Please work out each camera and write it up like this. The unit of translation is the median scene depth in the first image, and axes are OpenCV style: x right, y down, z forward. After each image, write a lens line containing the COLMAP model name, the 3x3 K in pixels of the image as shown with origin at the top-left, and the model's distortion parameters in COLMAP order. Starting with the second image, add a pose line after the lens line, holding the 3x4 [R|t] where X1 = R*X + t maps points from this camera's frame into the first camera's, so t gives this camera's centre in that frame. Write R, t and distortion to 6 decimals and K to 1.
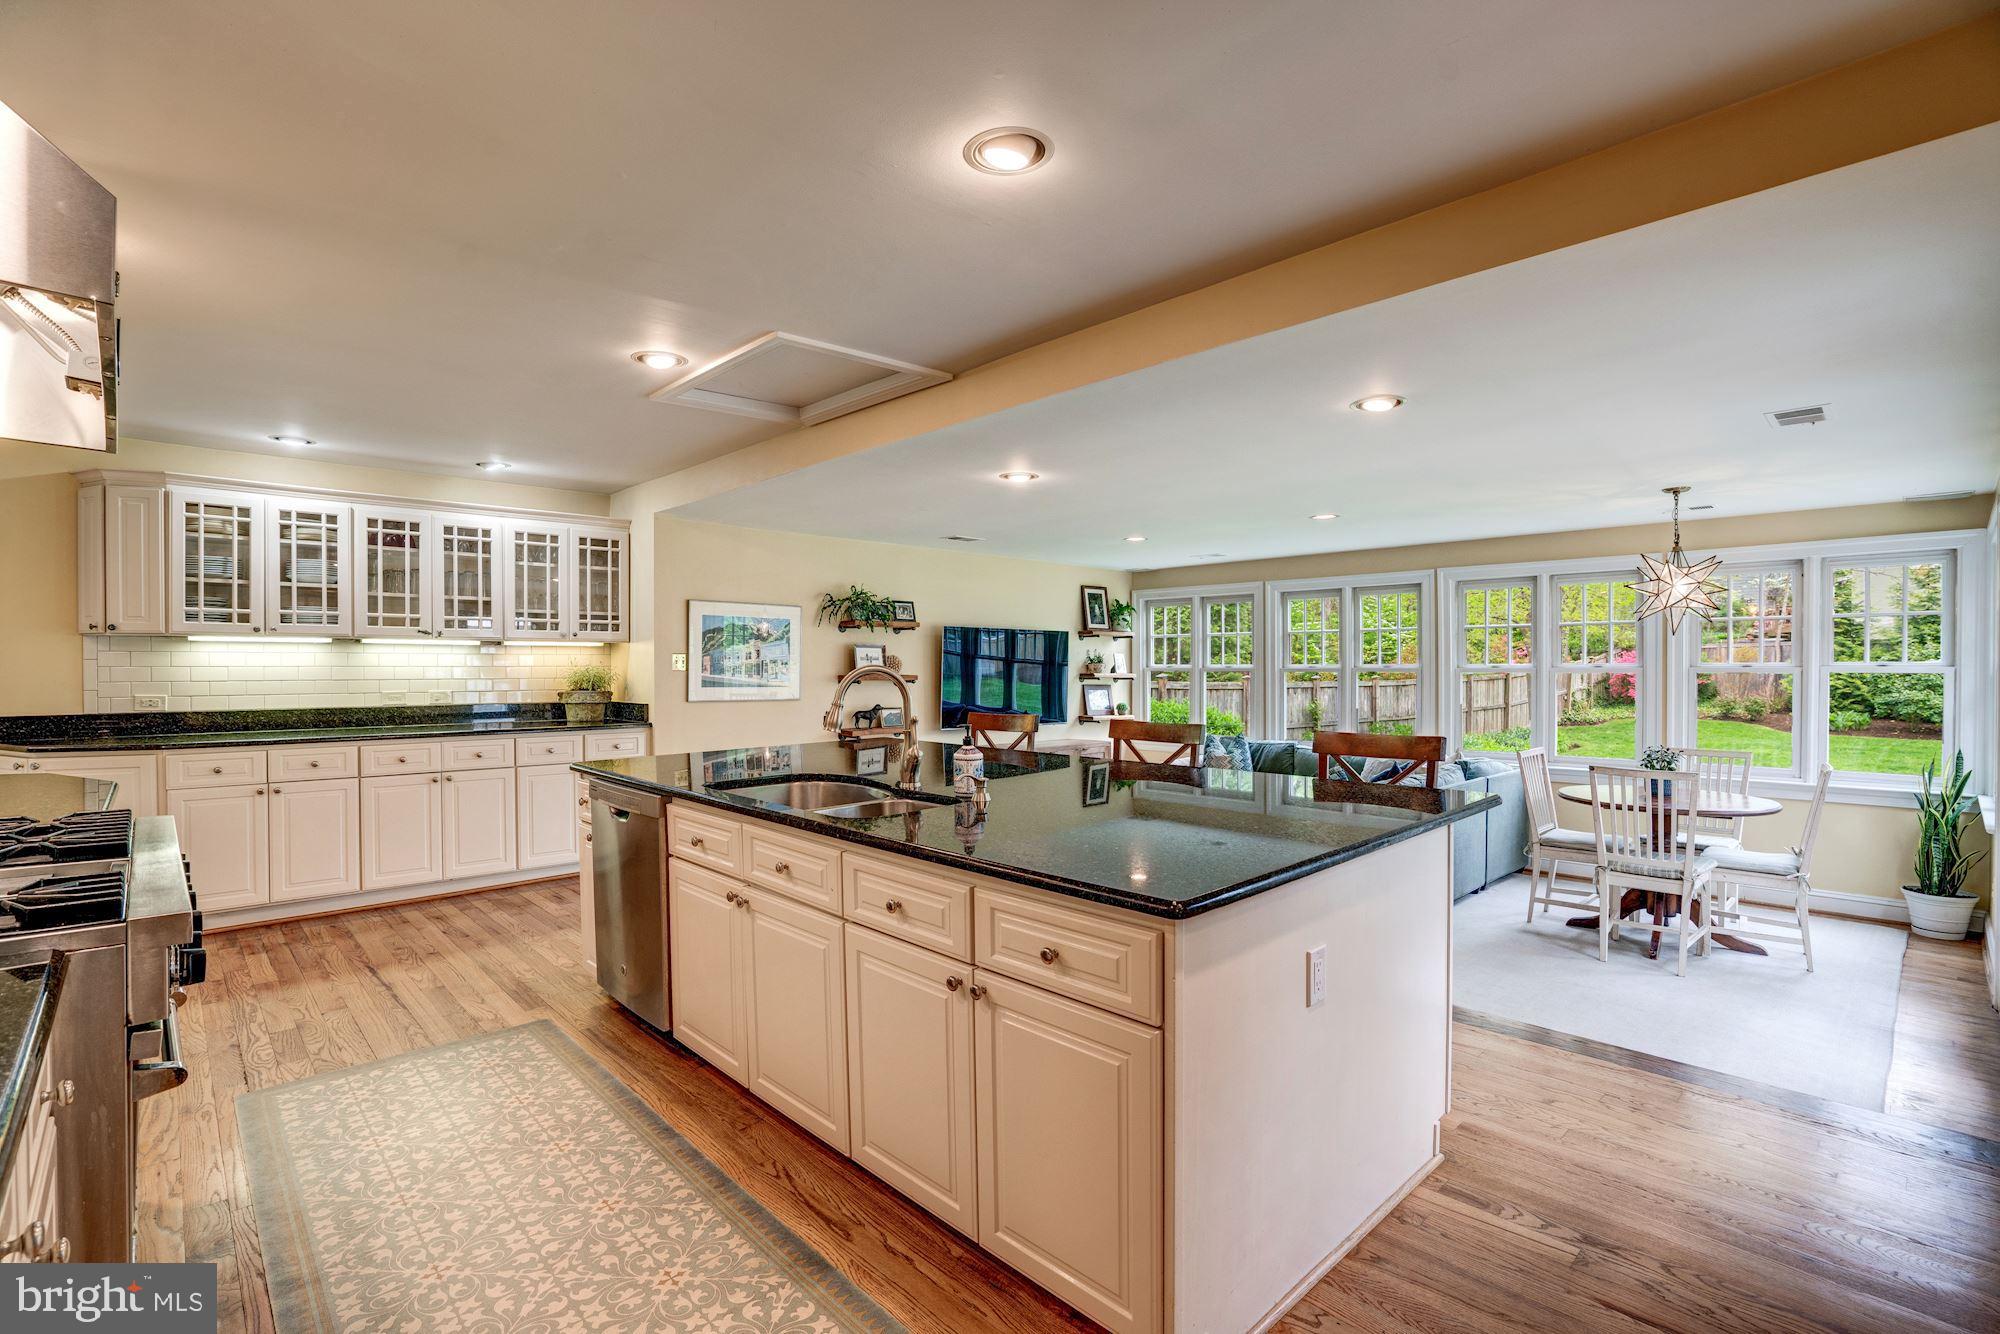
lens RADIAL K [[924.7, 0, 987.4], [0, 924.7, 676.7], [0, 0, 1]] dist [-0.062944, 0.026719]
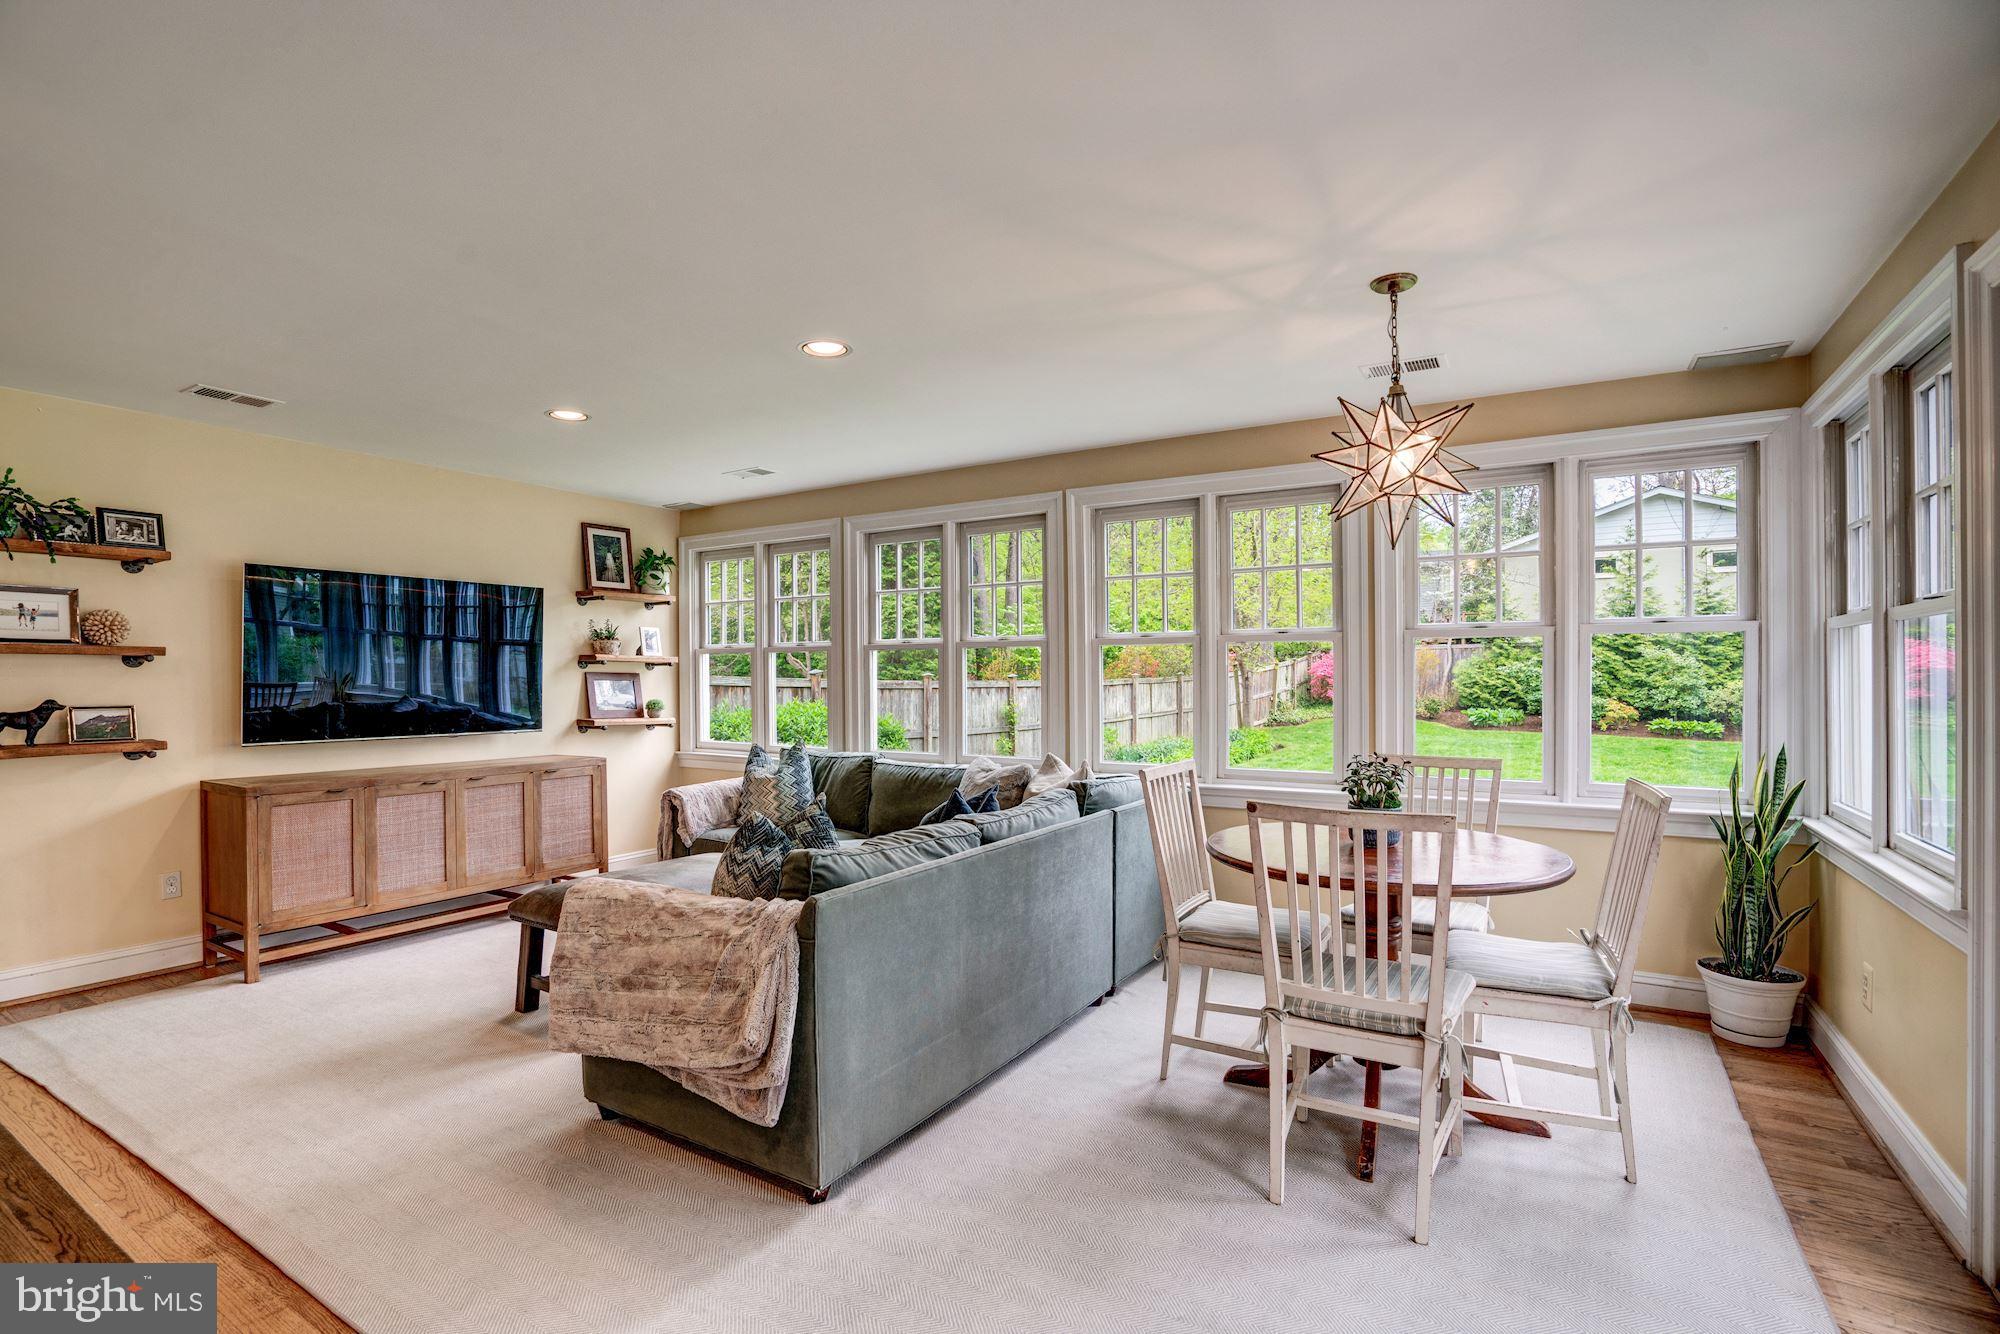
lens RADIAL K [[924.7, 0, 987.4], [0, 924.7, 676.7], [0, 0, 1]] dist [-0.062944, 0.026719]
pose [[0.965699, -0.003241, 0.259645, 0.258055], [0.005727, 0.999945, -0.008819, 0.023133], [-0.259602, 0.010004, 0.965664, 0.358546]]
